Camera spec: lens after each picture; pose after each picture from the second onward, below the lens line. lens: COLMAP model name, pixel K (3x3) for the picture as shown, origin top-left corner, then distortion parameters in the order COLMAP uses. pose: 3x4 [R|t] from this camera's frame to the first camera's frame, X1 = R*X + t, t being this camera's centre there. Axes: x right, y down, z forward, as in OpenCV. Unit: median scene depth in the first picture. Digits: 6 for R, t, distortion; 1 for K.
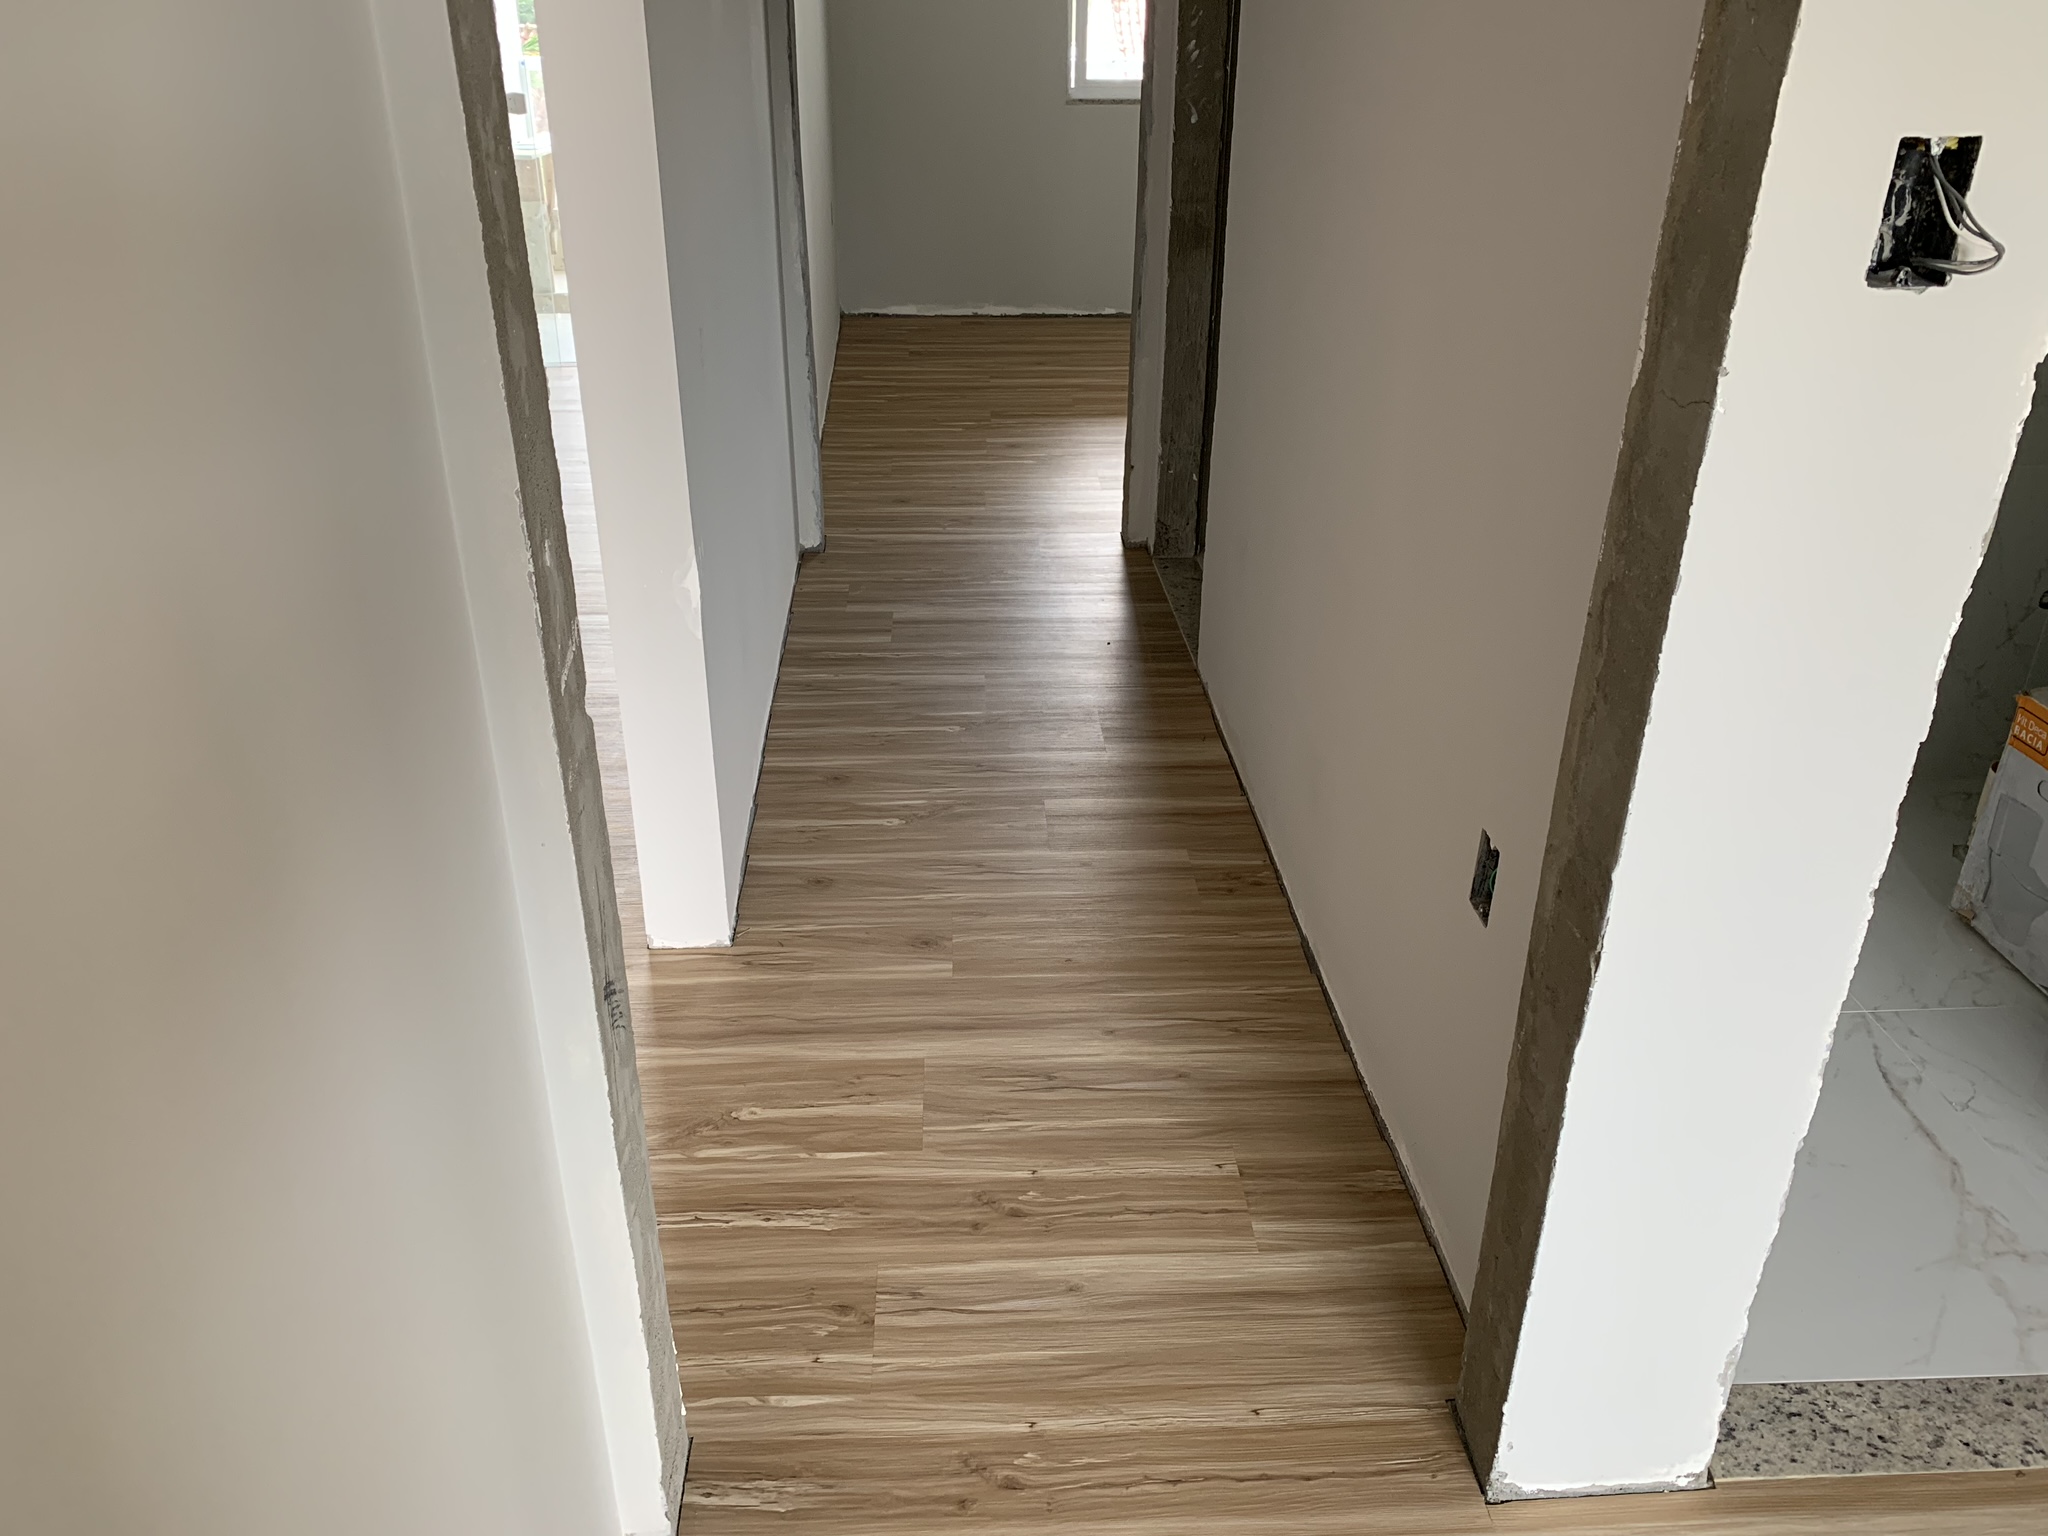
lens RADIAL K [[1538.3, 0, 1024.0], [0, 1538.3, 768.0], [0, 0, 1]] dist [0.094151, -0.158627]
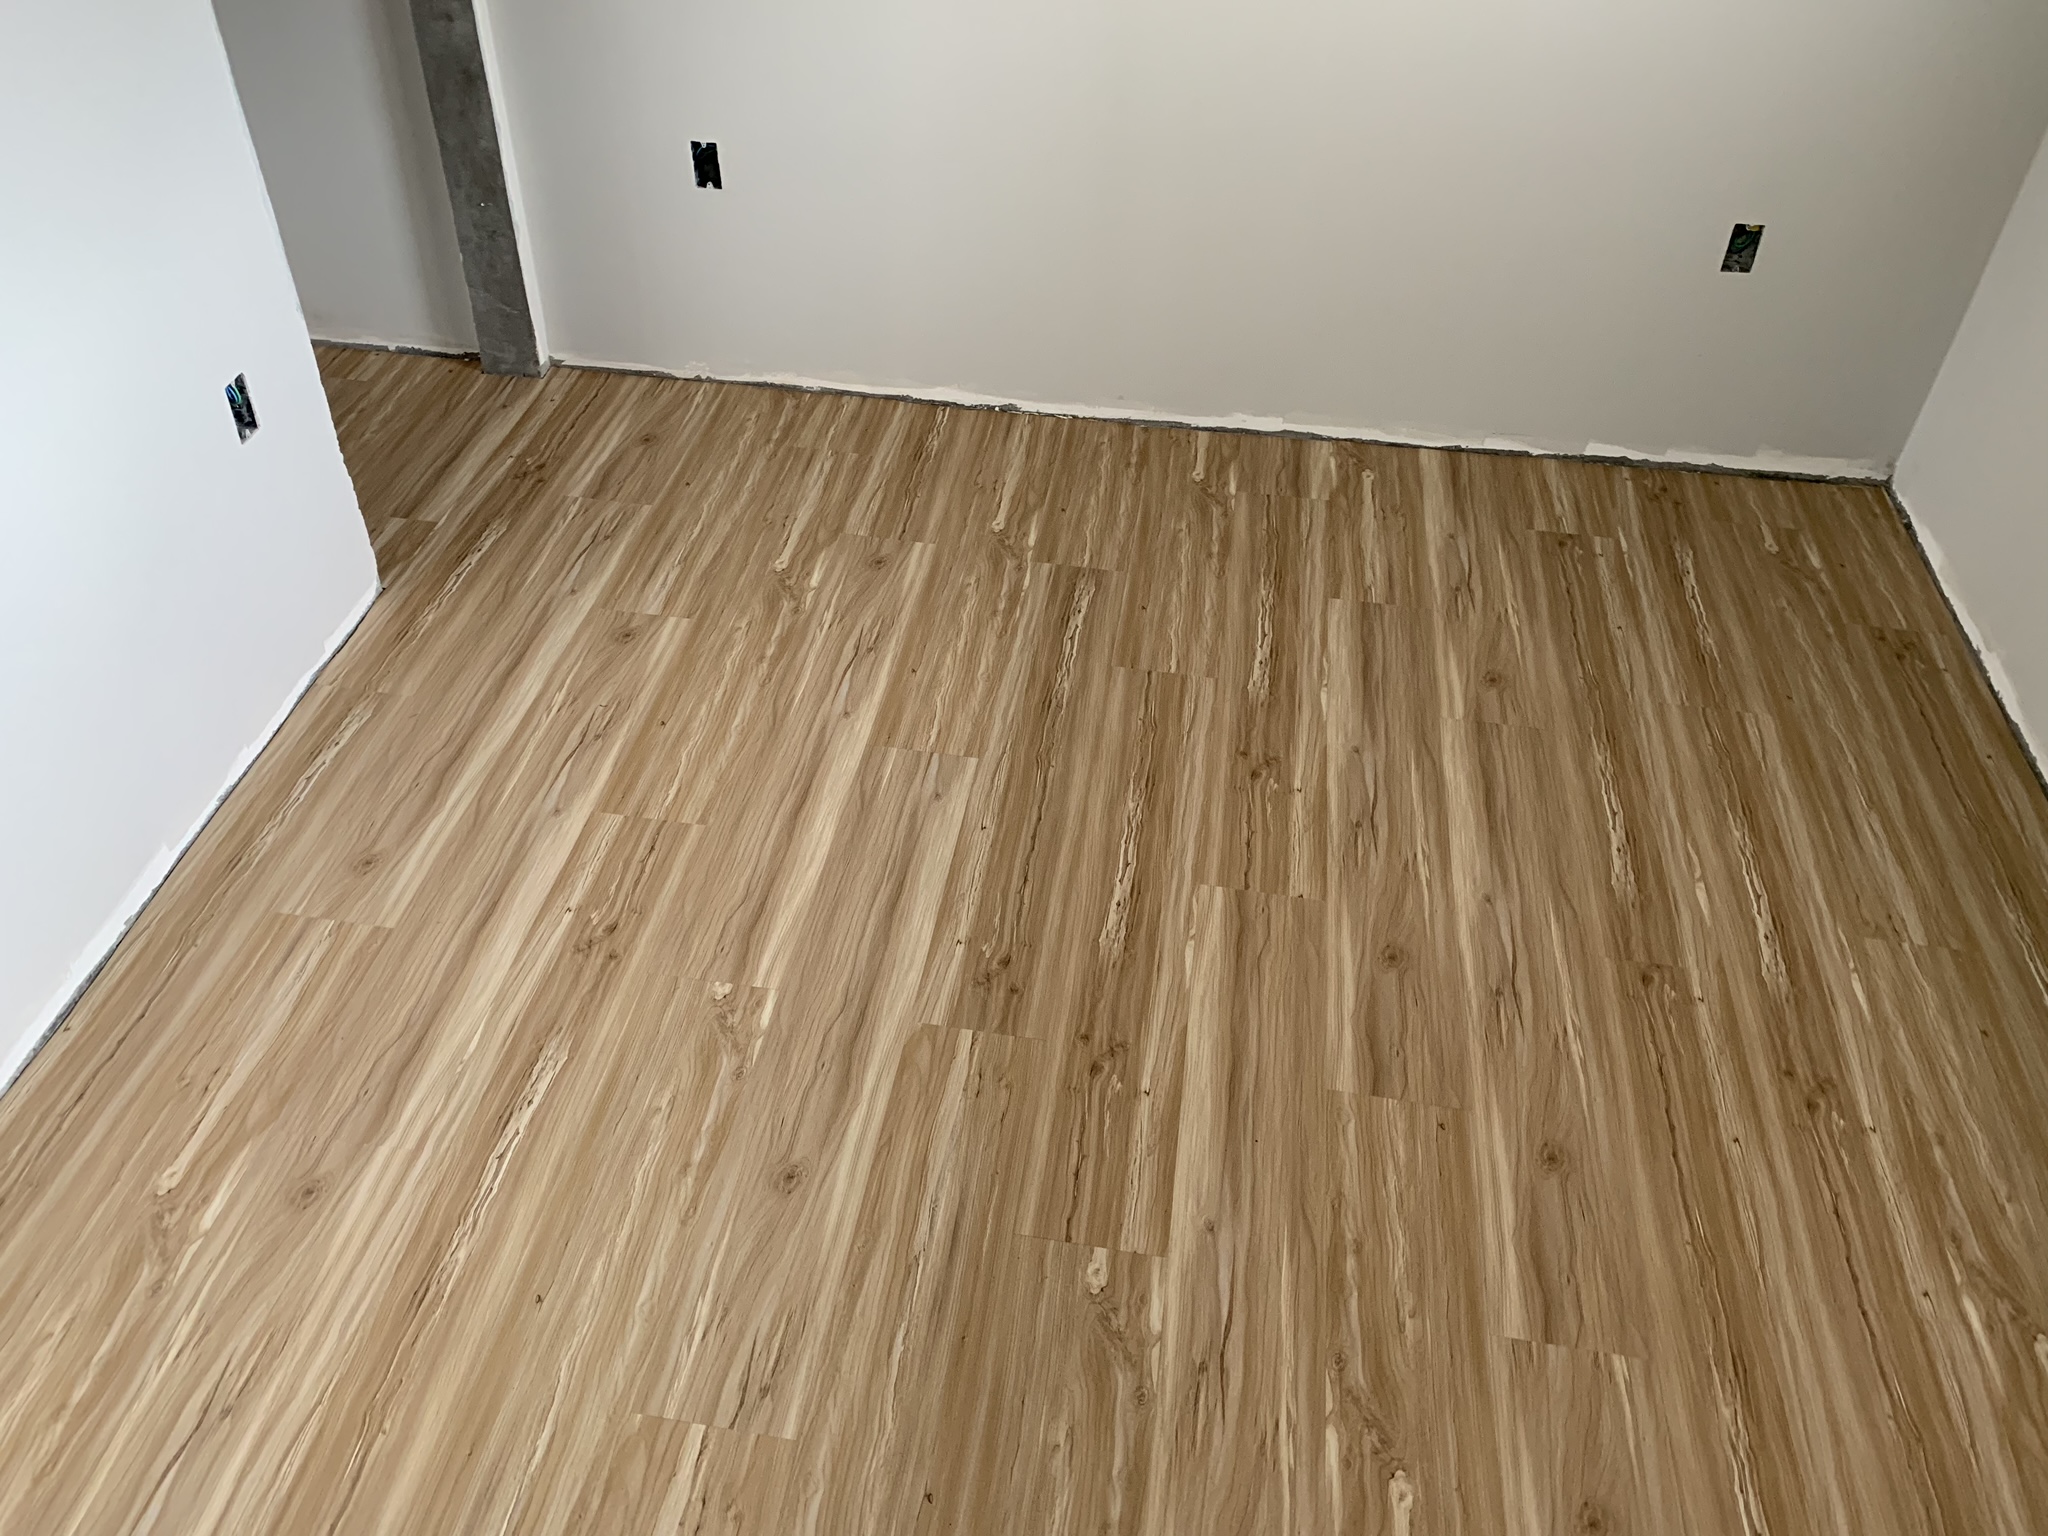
lens RADIAL K [[1538.3, 0, 1024.0], [0, 1538.3, 768.0], [0, 0, 1]] dist [0.094151, -0.158627]
pose [[-0.187733, 0.642462, -0.742966, 0.595918], [-0.487529, 0.595709, 0.638315, -0.715634], [0.852685, 0.482050, 0.201385, 1.226530]]
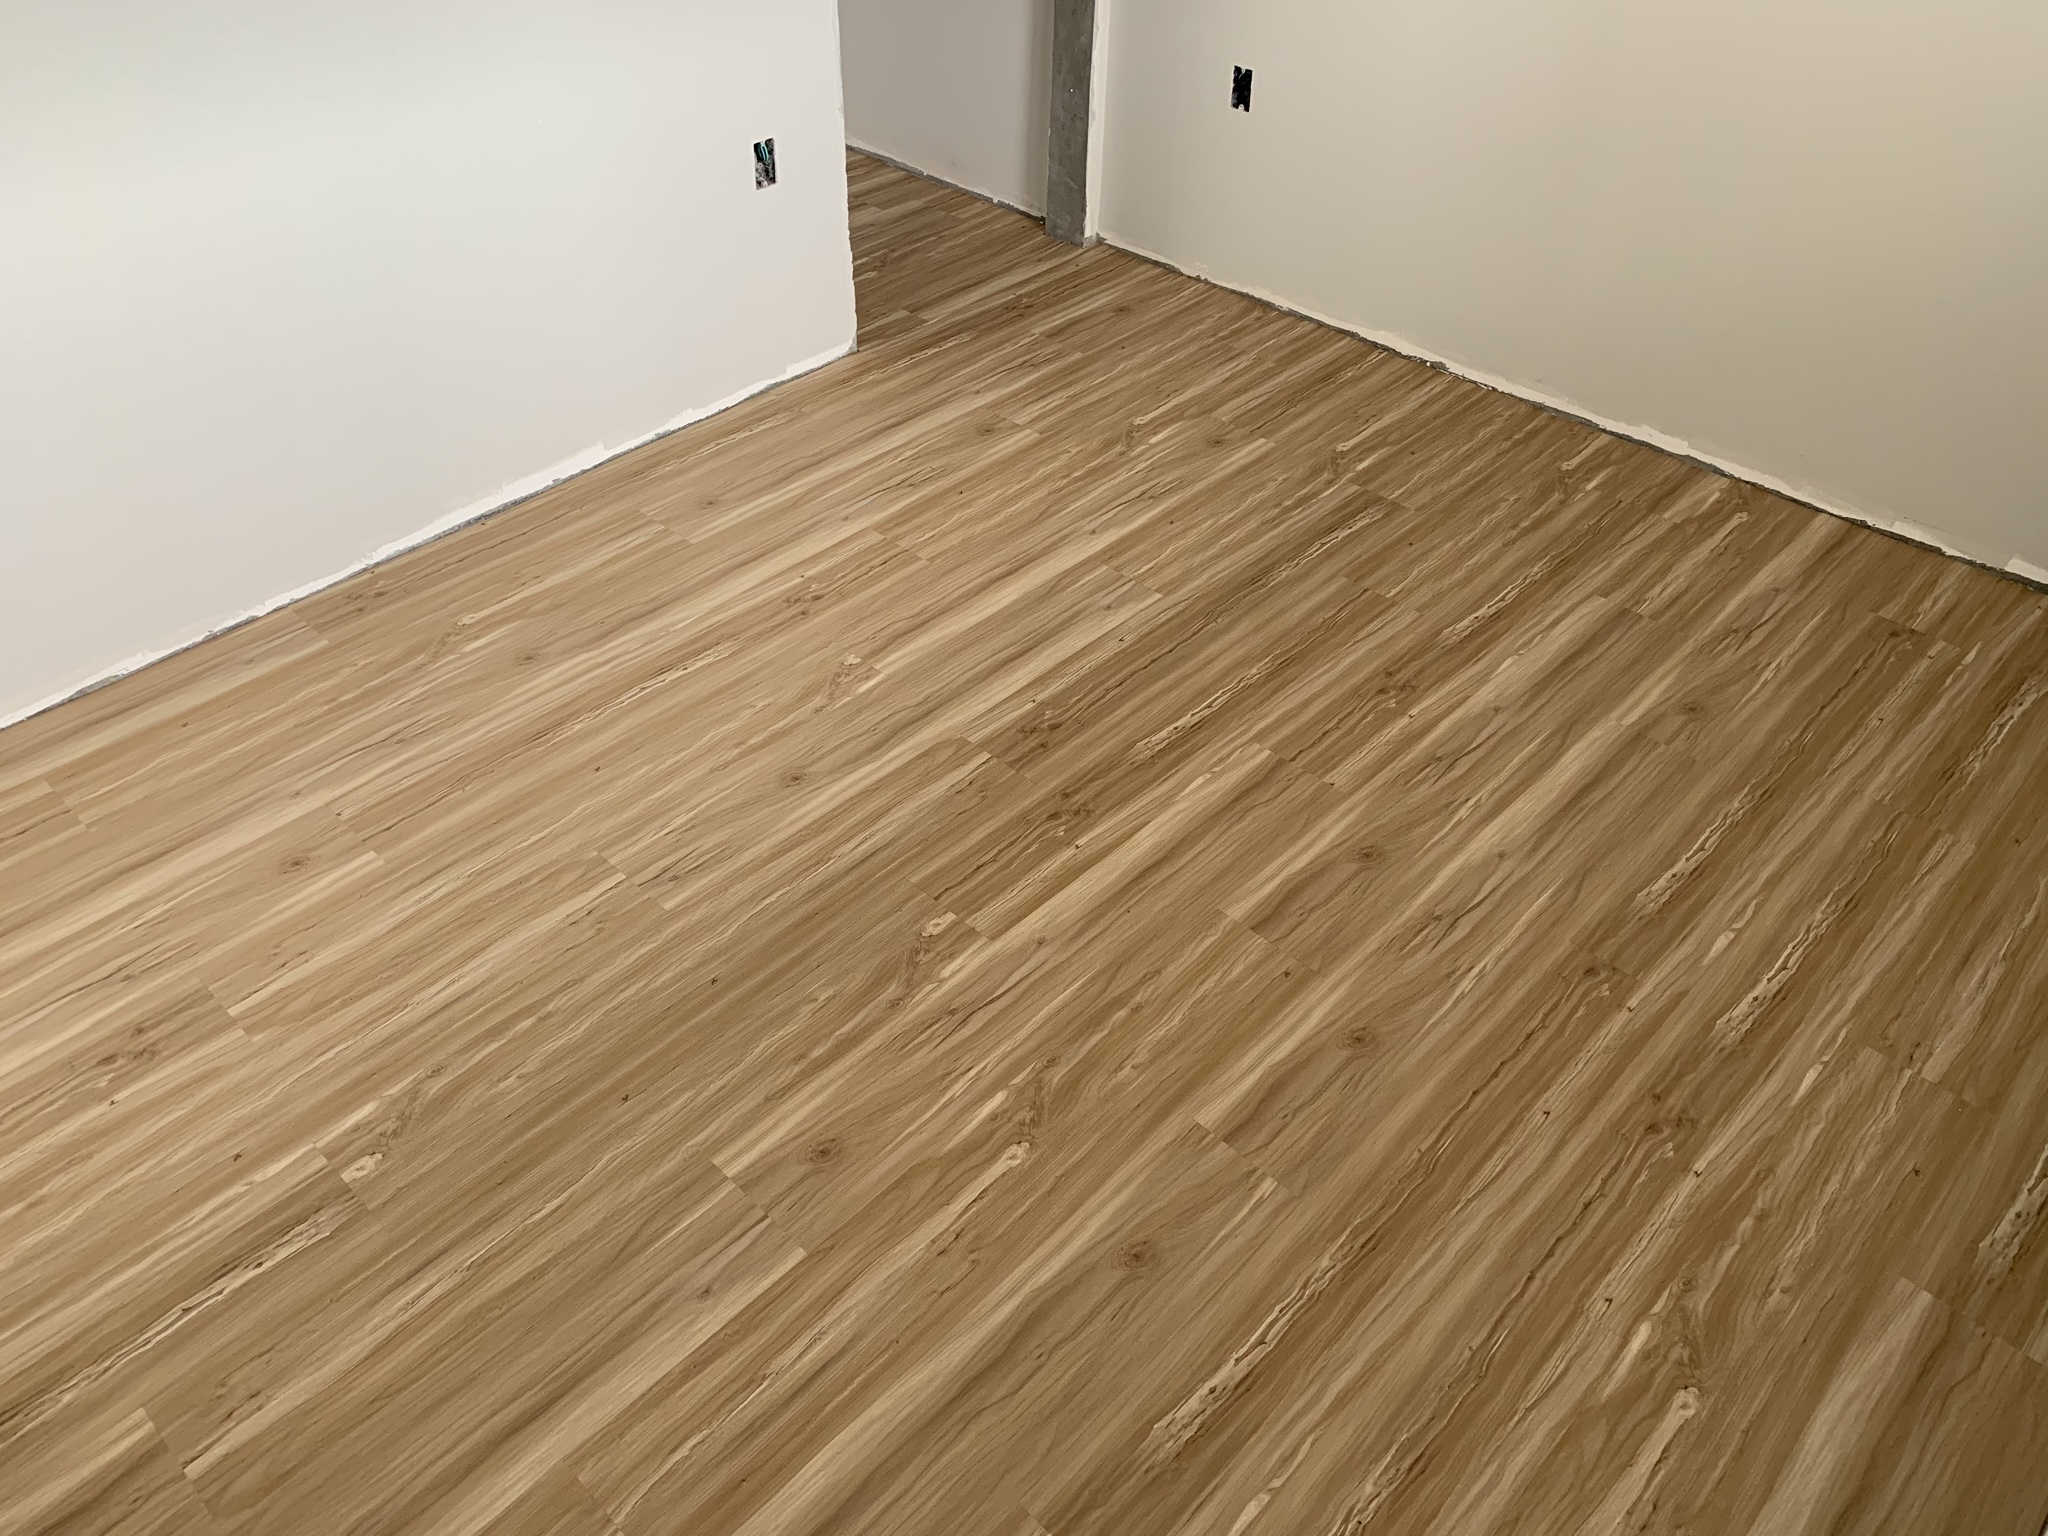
lens RADIAL K [[1538.3, 0, 1024.0], [0, 1538.3, 768.0], [0, 0, 1]] dist [0.094151, -0.158627]
pose [[-0.715492, 0.444040, -0.539351, 0.600530], [-0.347328, 0.443760, 0.826100, -0.845919], [0.606164, 0.778399, -0.163279, 1.480509]]
